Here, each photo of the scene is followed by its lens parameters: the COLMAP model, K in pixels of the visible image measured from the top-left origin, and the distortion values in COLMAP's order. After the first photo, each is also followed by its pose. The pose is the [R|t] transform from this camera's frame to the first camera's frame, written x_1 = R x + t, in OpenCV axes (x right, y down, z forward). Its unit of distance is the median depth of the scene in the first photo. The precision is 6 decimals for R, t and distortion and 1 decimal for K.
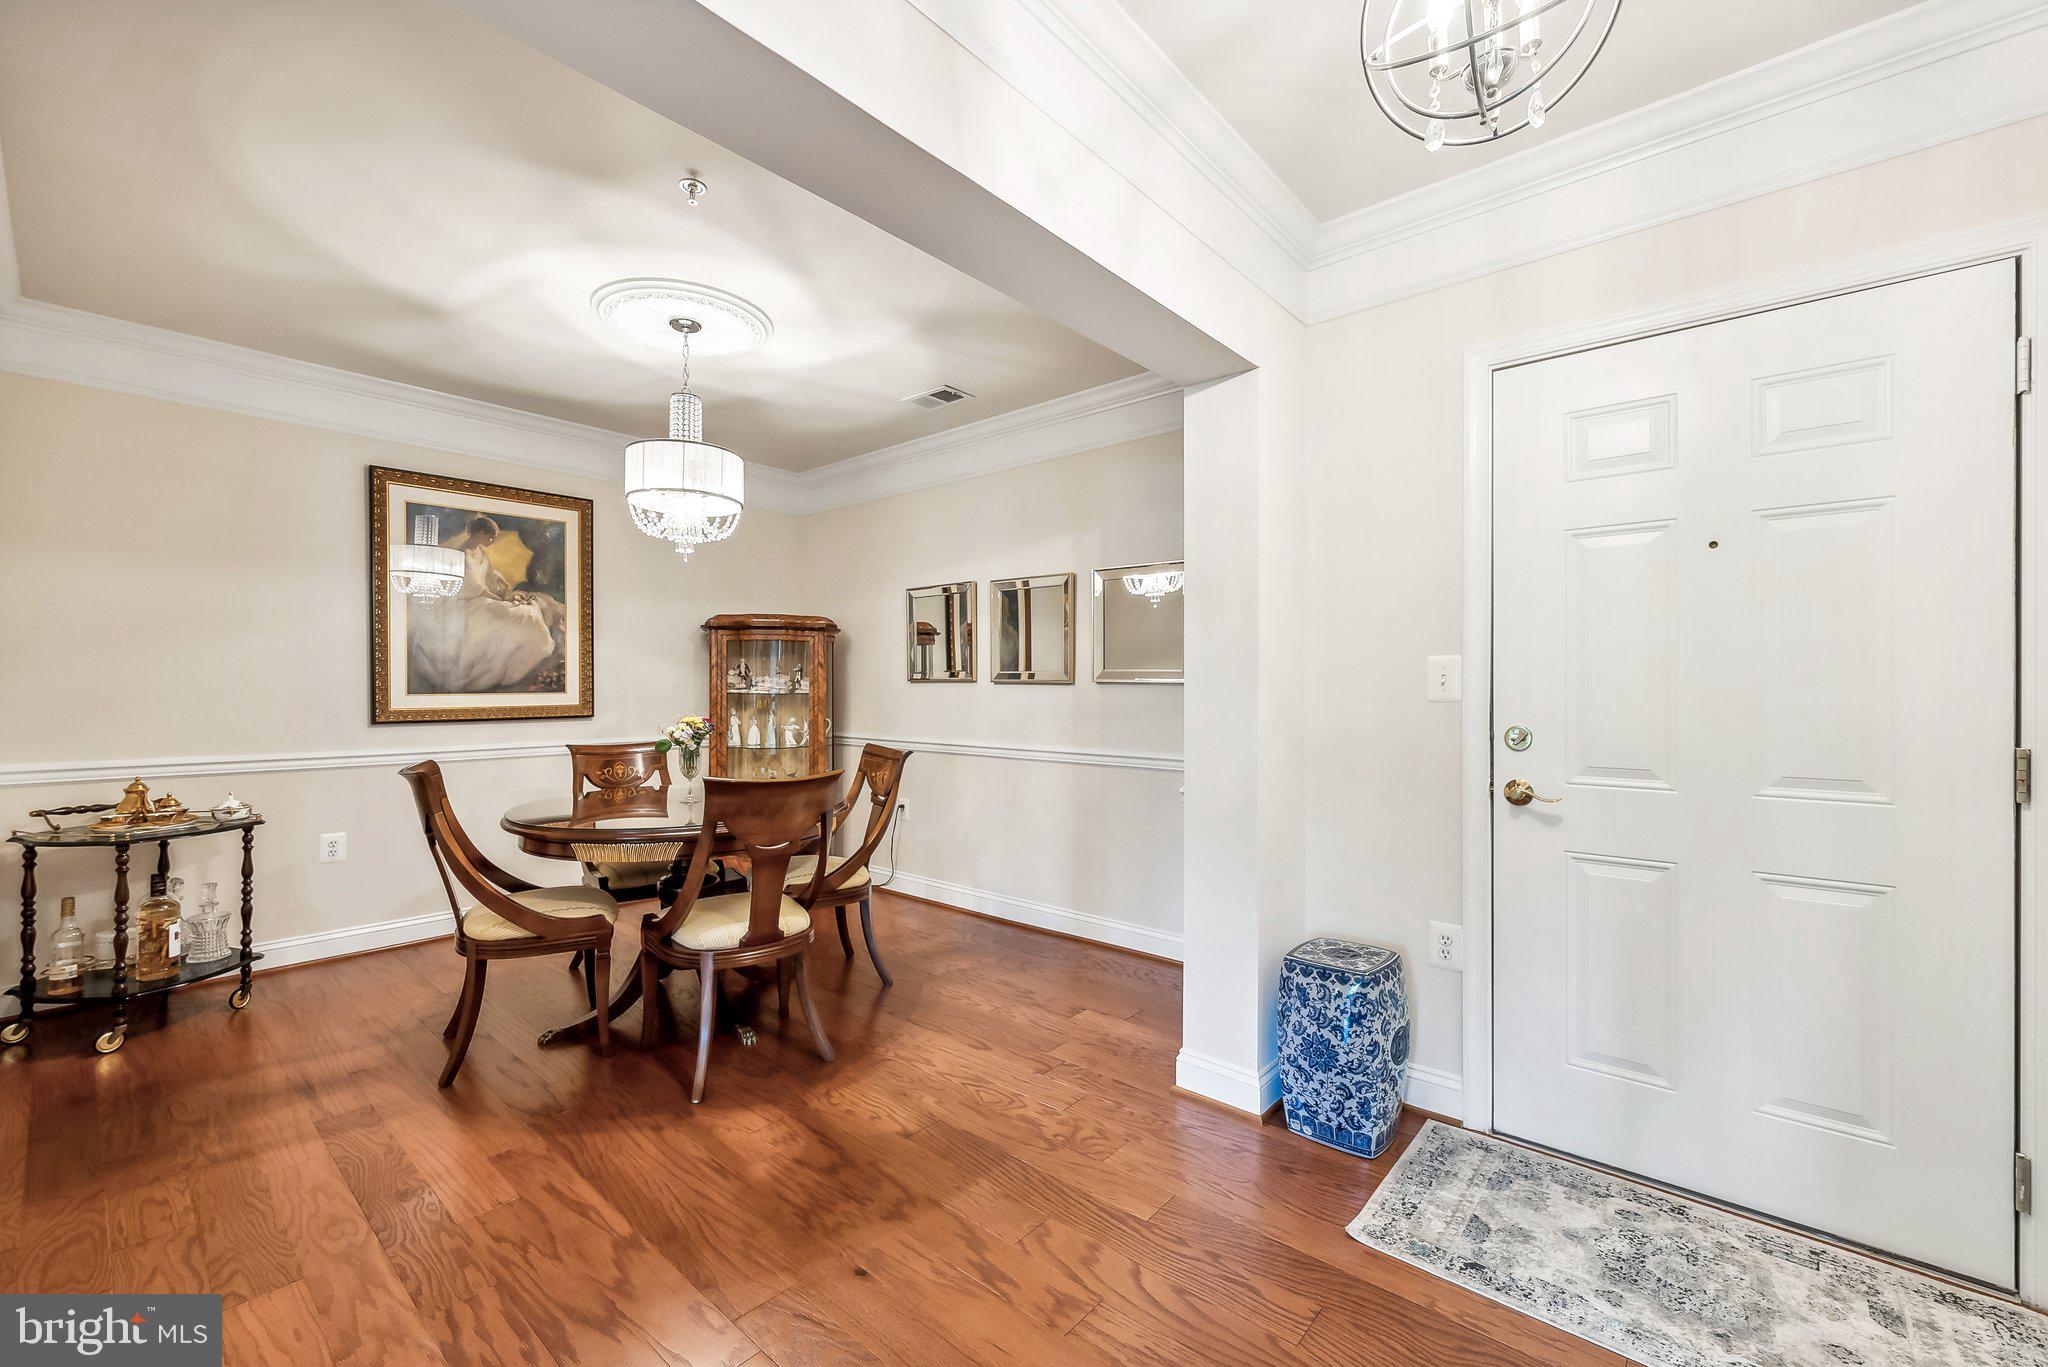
lens RADIAL K [[833.4, 0, 1020.7], [0, 833.4, 688.5], [0, 0, 1]] dist [-0.000493, 0.000236]
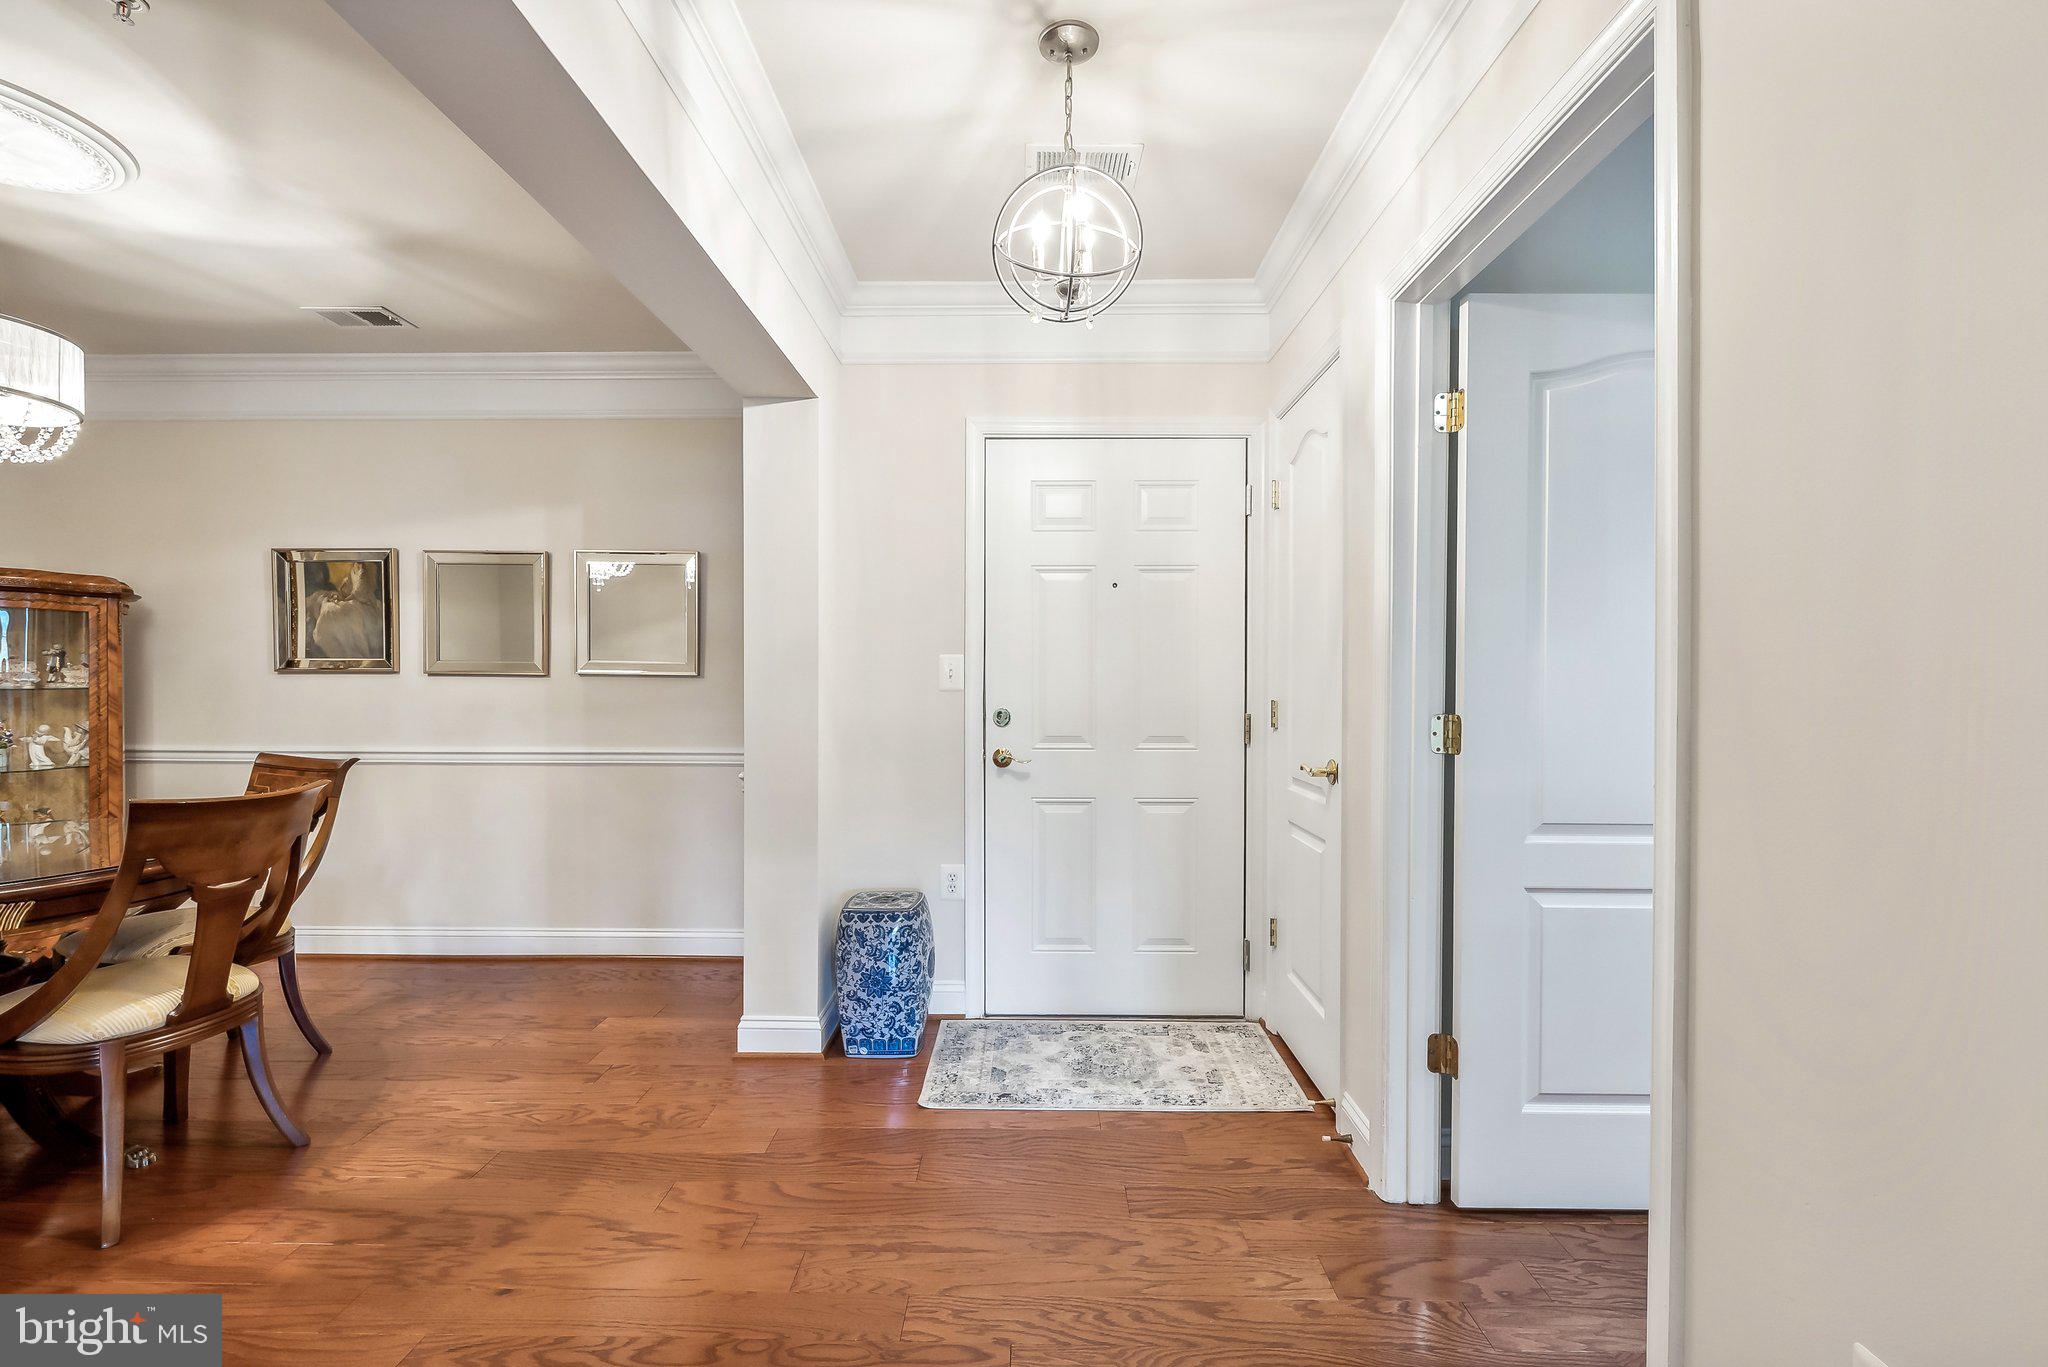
lens RADIAL K [[901.2, 0, 1019.6], [0, 901.2, 690.1], [0, 0, 1]] dist [-0.000119, -0.000238]
pose [[0.767212, -0.007098, 0.641355, -0.256251], [0.001053, 0.999951, 0.009807, 0.001405], [-0.641393, -0.006848, 0.767182, -0.107189]]
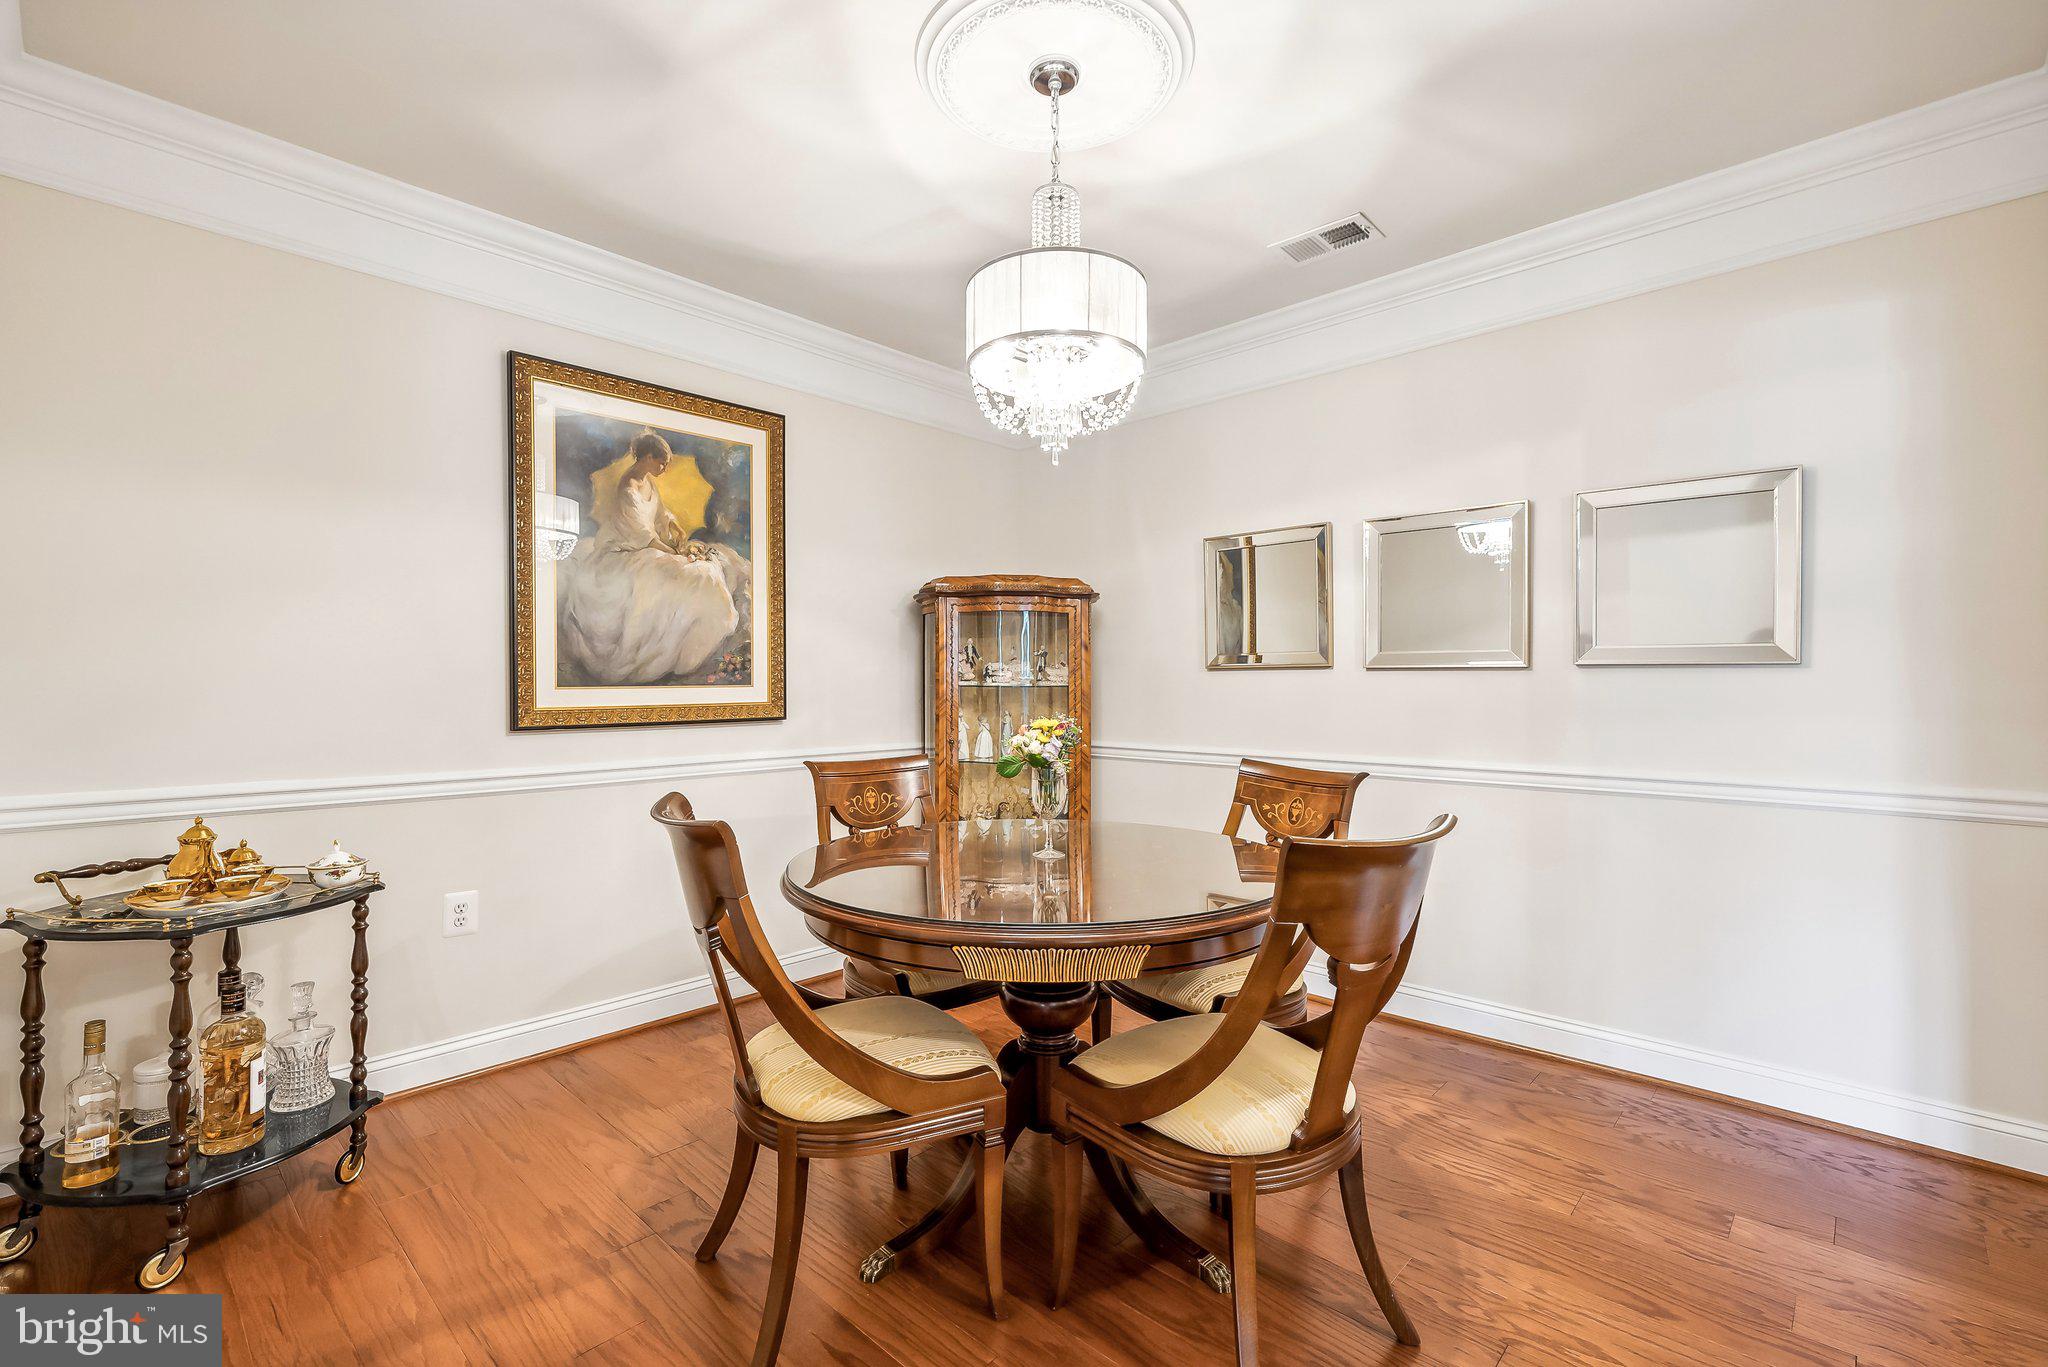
lens RADIAL K [[910.7, 0, 1024.0], [0, 910.7, 683.5], [0, 0, 1]] dist [-0.000110, 0.000138]
pose [[0.998853, -0.004226, -0.047692, -0.461389], [0.004023, 0.999982, -0.004362, 0.012722], [0.047710, 0.004165, 0.998853, 0.391628]]
